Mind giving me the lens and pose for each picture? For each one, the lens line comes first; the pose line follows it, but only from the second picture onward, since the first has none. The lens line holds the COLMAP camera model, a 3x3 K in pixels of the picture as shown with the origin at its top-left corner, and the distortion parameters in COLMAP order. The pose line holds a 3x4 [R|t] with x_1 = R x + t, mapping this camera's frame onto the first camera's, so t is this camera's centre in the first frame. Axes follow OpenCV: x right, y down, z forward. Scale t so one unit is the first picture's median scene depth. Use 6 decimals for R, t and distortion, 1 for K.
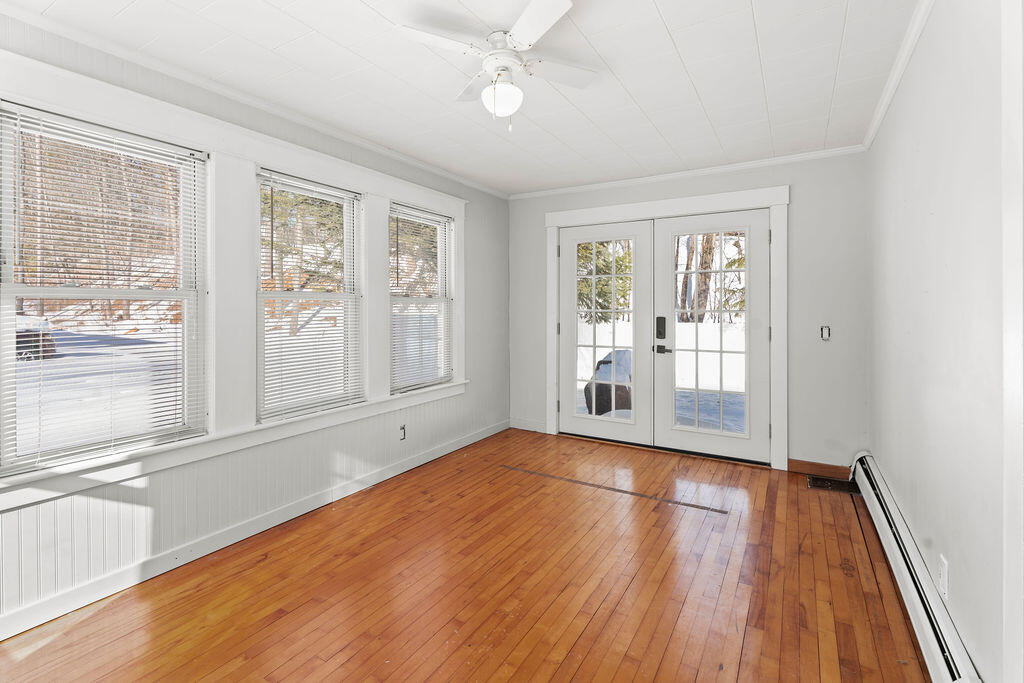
lens RADIAL K [[463.8, 0, 527.2], [0, 463.8, 311.9], [0, 0, 1]] dist [0.000275, 0.000901]
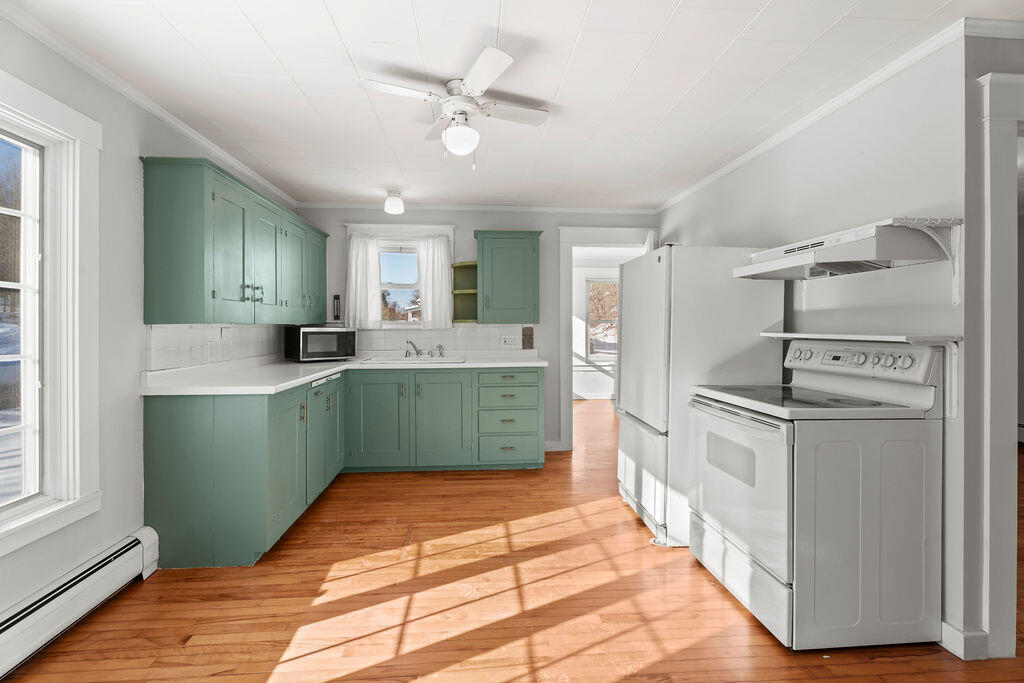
lens RADIAL K [[463.8, 0, 511.3], [0, 463.8, 328.2], [0, 0, 1]] dist [0.000275, 0.000901]
pose [[0.564230, 0.002152, -0.825615, 0.160585], [-0.003876, 0.999992, -0.000042, 0.001978], [0.825609, 0.003224, 0.564234, -0.158766]]
